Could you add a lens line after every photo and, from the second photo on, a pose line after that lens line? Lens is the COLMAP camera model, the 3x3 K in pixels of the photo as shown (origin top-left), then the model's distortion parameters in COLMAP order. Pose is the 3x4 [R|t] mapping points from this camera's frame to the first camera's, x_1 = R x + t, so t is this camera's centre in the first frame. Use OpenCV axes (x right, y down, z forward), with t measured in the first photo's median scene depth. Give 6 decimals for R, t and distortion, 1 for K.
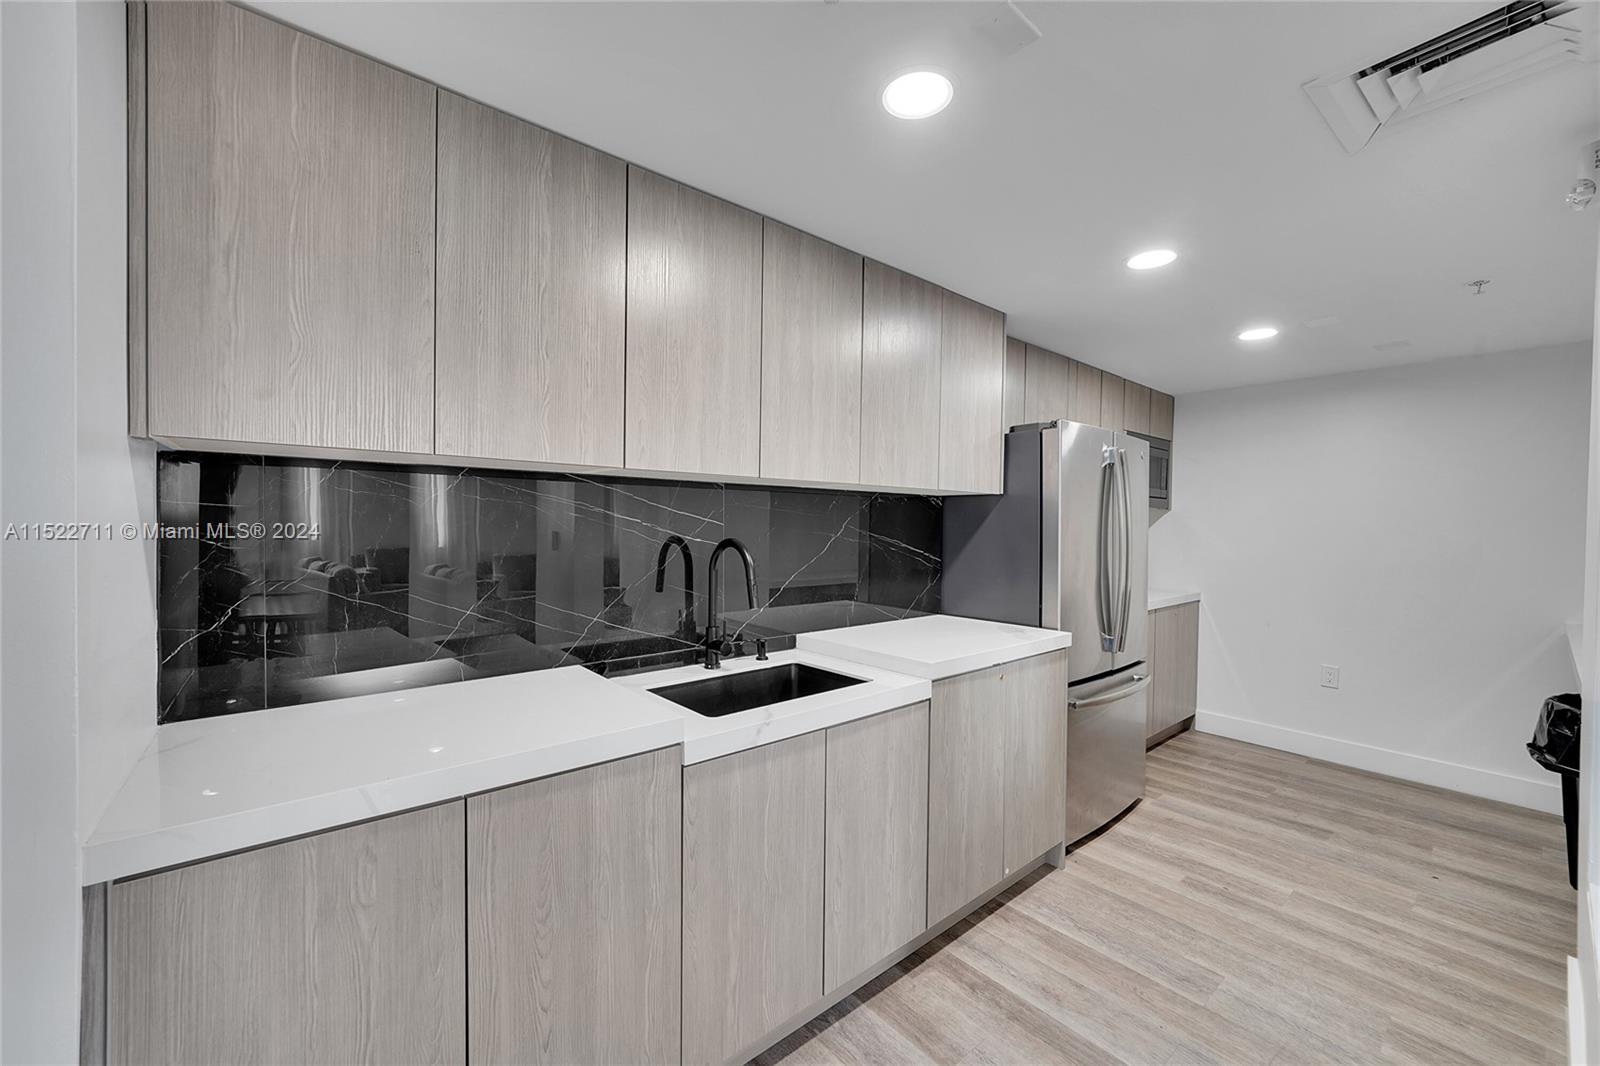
lens RADIAL K [[607.0, 0, 796.9], [0, 607.0, 531.2], [0, 0, 1]] dist [-0.000458, -0.000018]
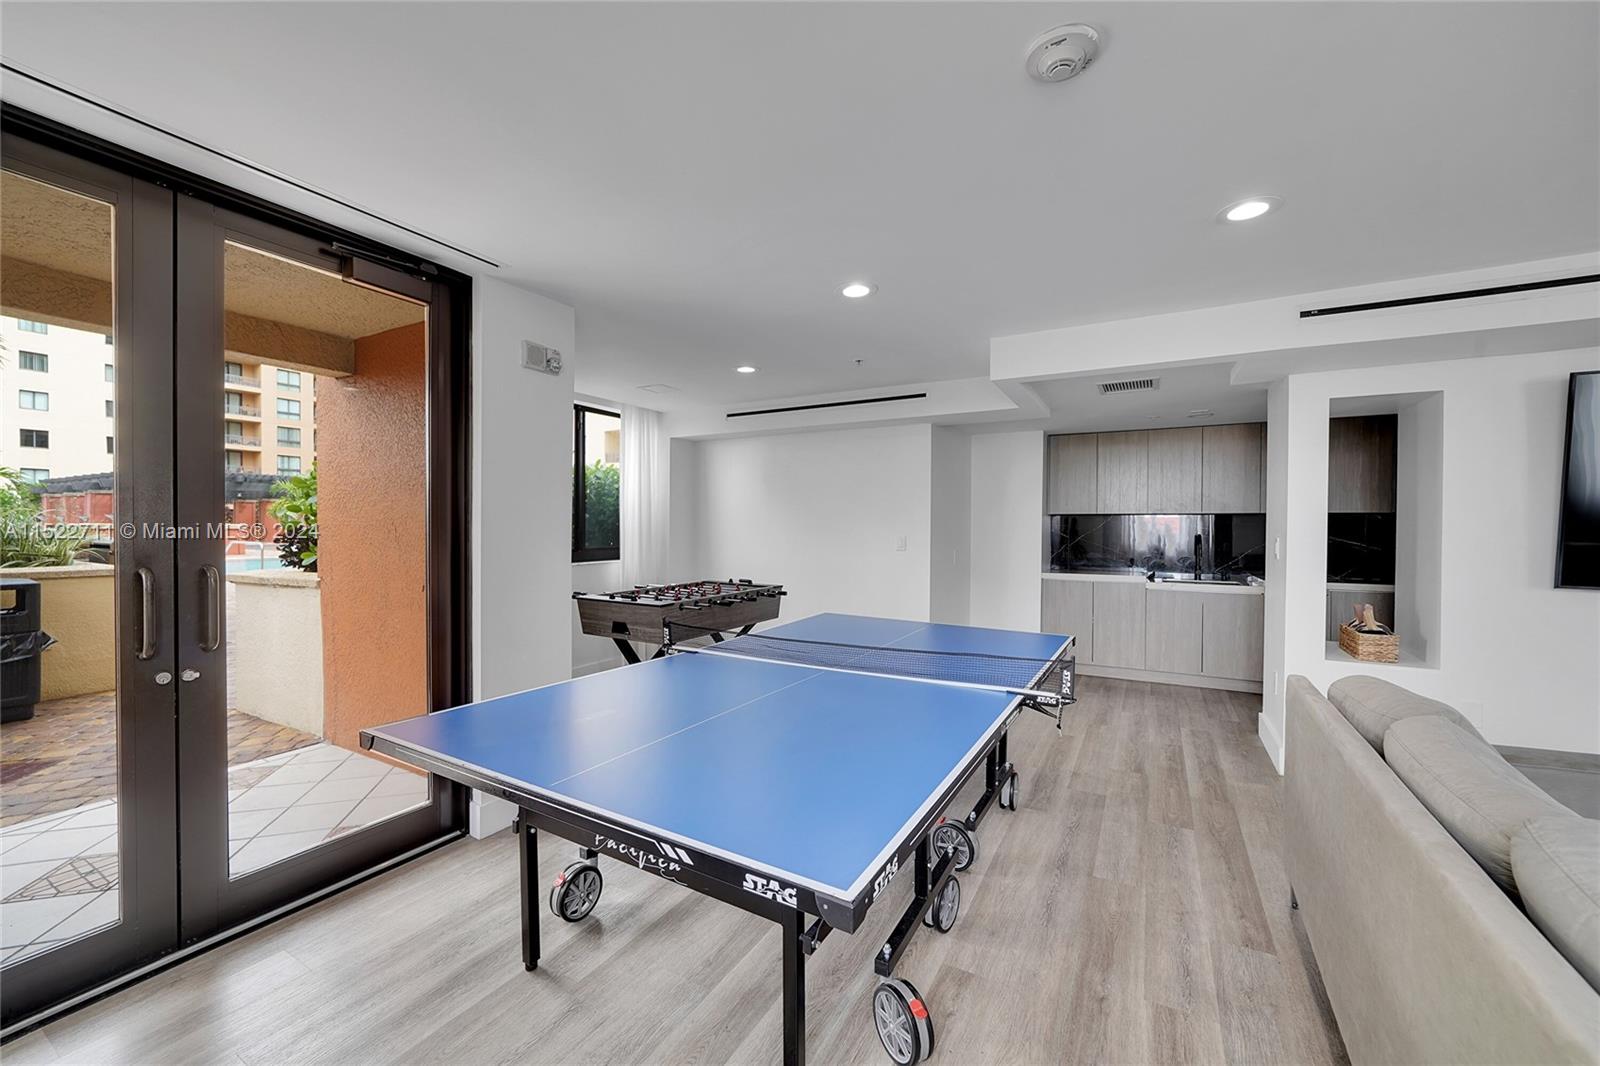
lens RADIAL K [[607.0, 0, 795.0], [0, 607.0, 535.2], [0, 0, 1]] dist [-0.000458, -0.000018]
pose [[0.369990, 0.000366, -0.929036, 2.651467], [-0.005333, 0.999984, -0.001730, 0.035338], [0.929021, 0.005594, 0.369986, -2.634095]]
